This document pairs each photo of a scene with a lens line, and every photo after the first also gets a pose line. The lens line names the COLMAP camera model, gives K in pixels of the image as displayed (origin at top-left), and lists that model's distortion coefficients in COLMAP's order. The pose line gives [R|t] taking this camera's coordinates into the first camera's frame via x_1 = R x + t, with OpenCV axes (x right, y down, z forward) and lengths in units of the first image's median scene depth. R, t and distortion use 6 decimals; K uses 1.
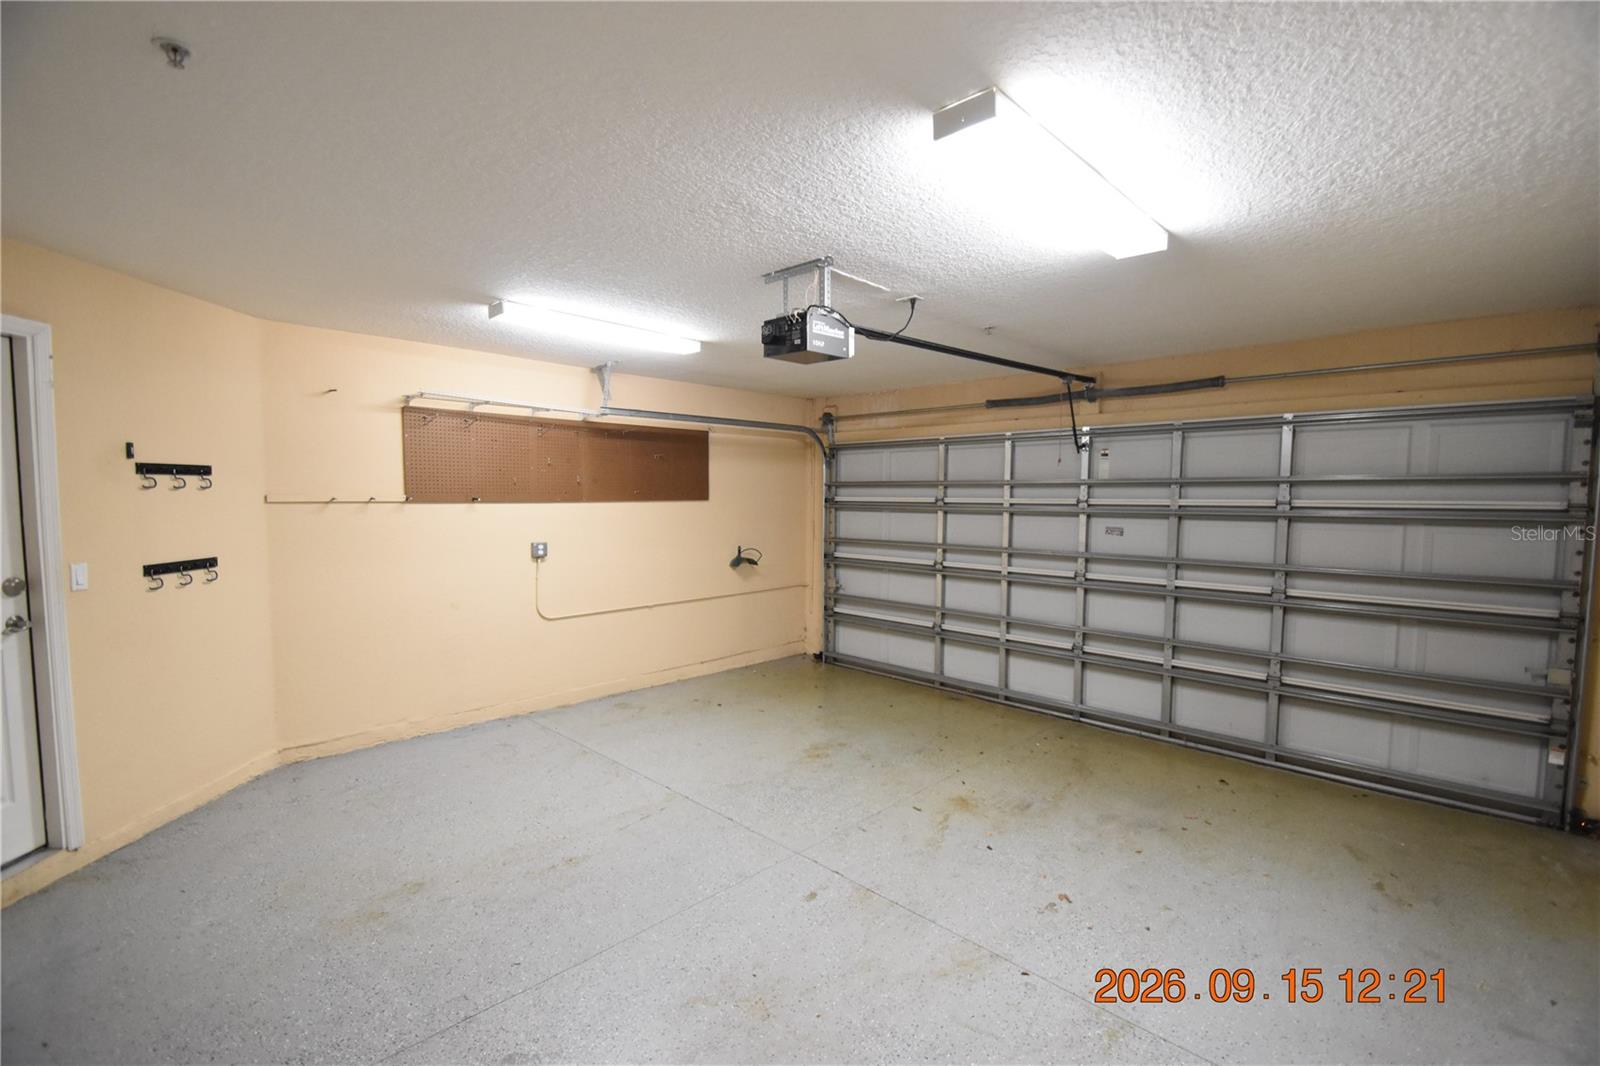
lens RADIAL K [[699.4, 0, 793.8], [0, 699.4, 539.9], [0, 0, 1]] dist [0.001385, -0.005812]
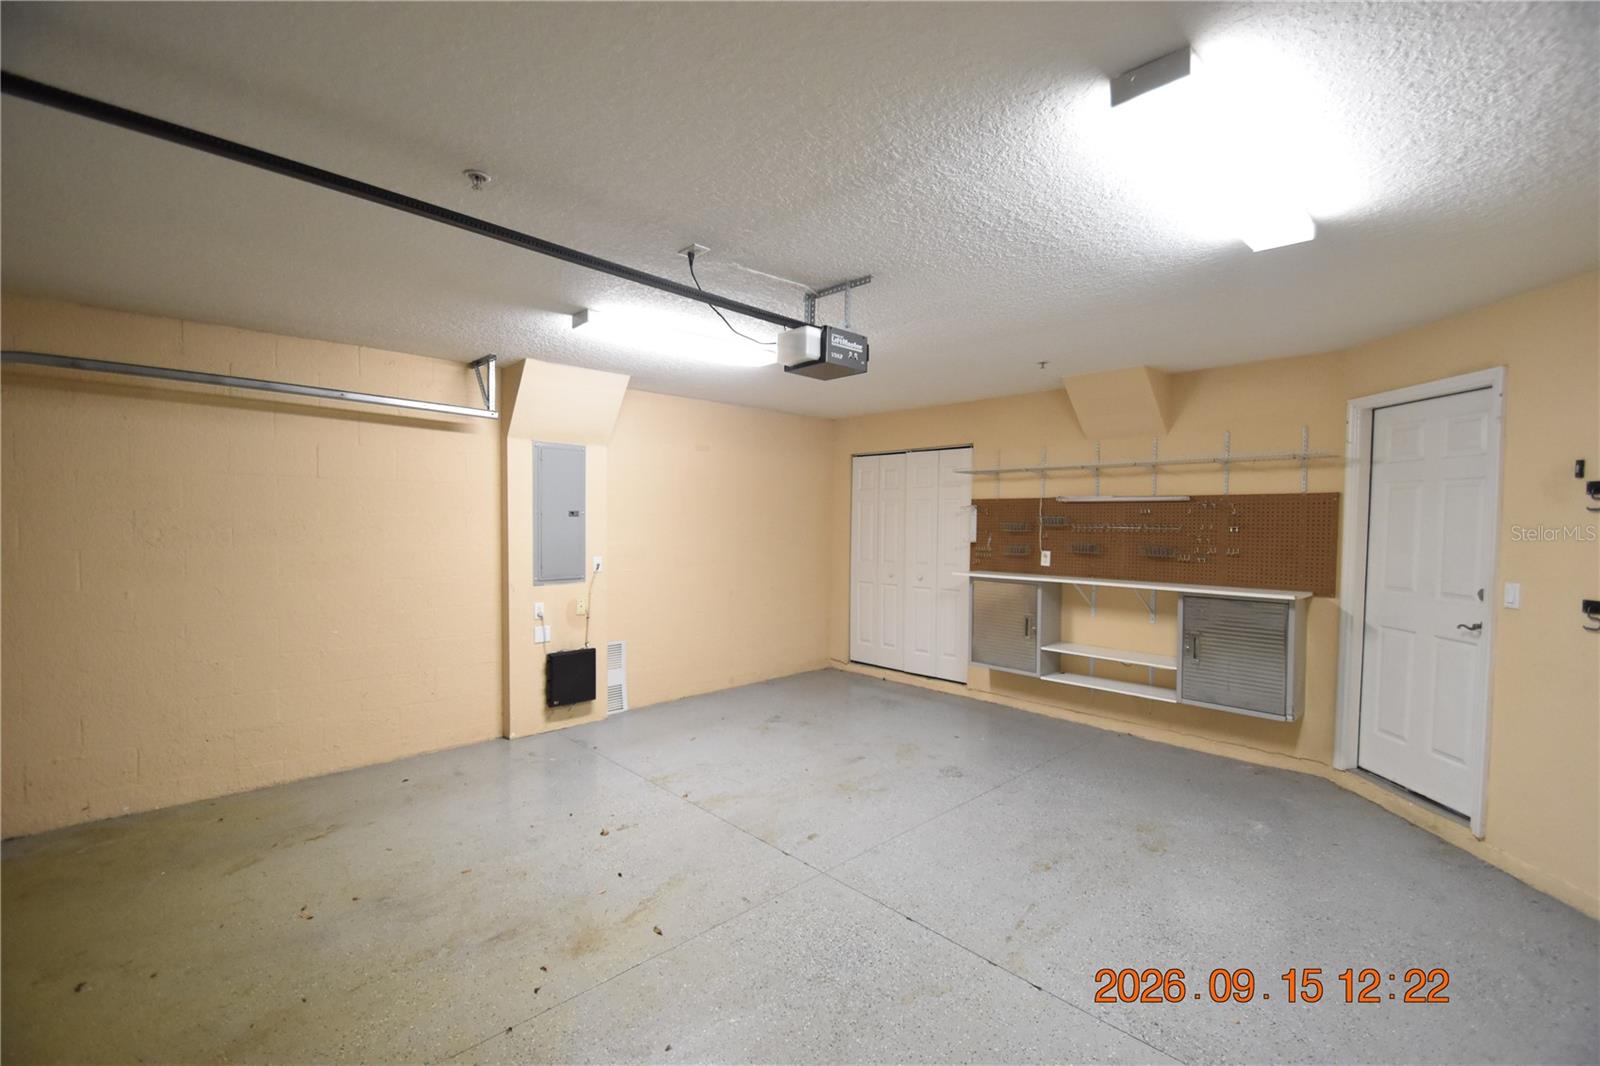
lens RADIAL K [[699.4, 0, 794.2], [0, 699.4, 539.2], [0, 0, 1]] dist [0.001385, -0.005812]
pose [[-0.999071, -0.019602, 0.038374, 0.012258], [-0.015913, 0.995426, 0.094198, -0.073451], [-0.040045, 0.093500, -0.994814, 1.339312]]
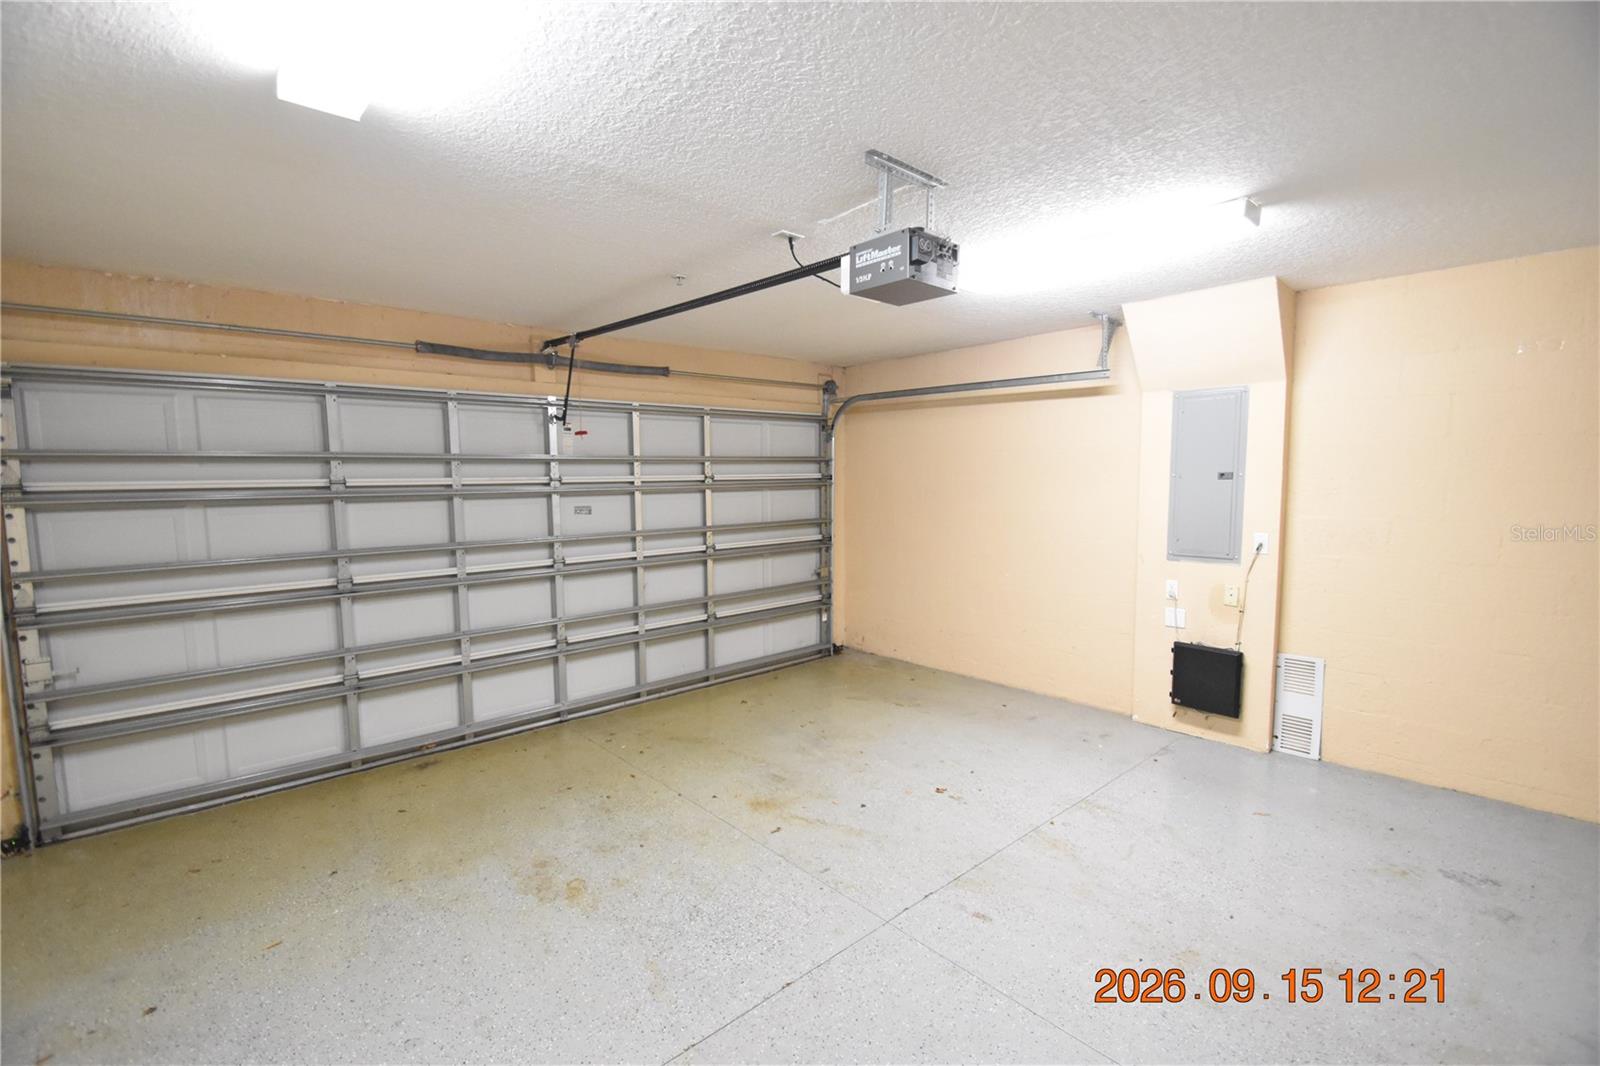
lens RADIAL K [[699.4, 0, 790.4], [0, 699.4, 540.7], [0, 0, 1]] dist [0.001385, -0.005812]
pose [[0.081072, -0.100907, 0.991587, -0.520217], [0.072784, 0.992805, 0.095080, -0.045807], [-0.994047, 0.064463, 0.087833, 0.703029]]
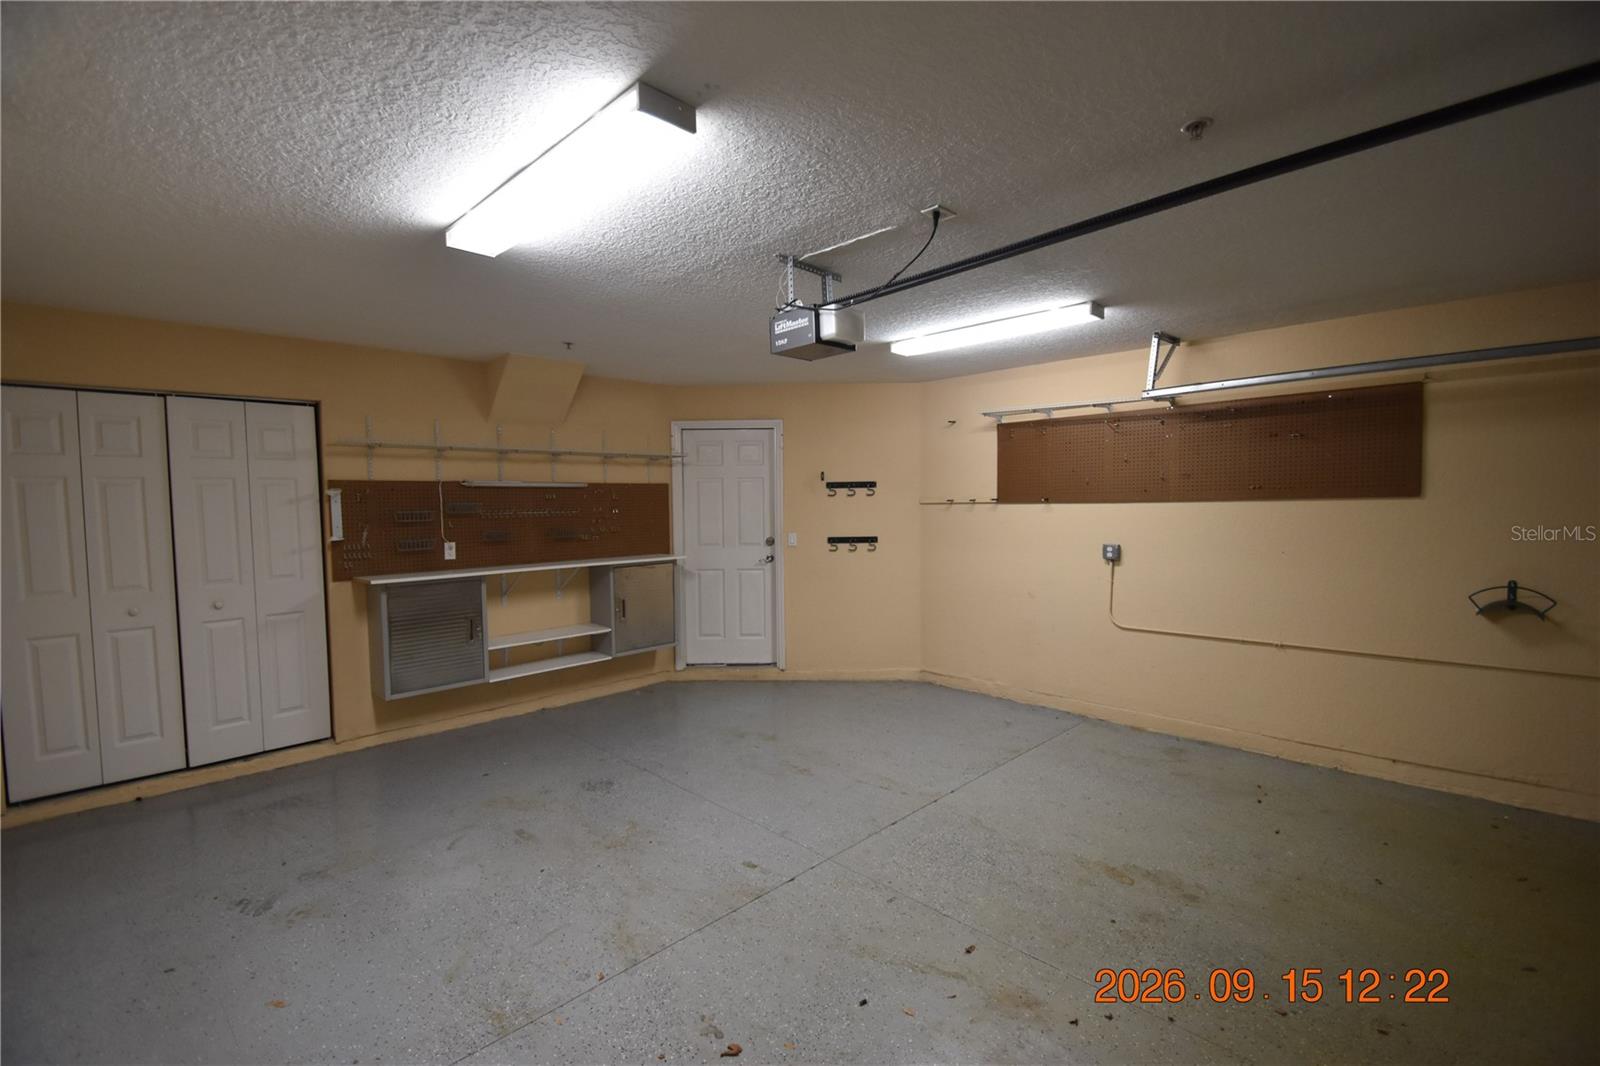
lens RADIAL K [[699.4, 0, 790.0], [0, 699.4, 540.7], [0, 0, 1]] dist [0.001385, -0.005812]
pose [[-0.006991, 0.045987, -0.998918, 0.666262], [-0.053183, 0.997511, 0.046294, -0.025137], [0.998560, 0.053449, -0.004528, 0.643818]]
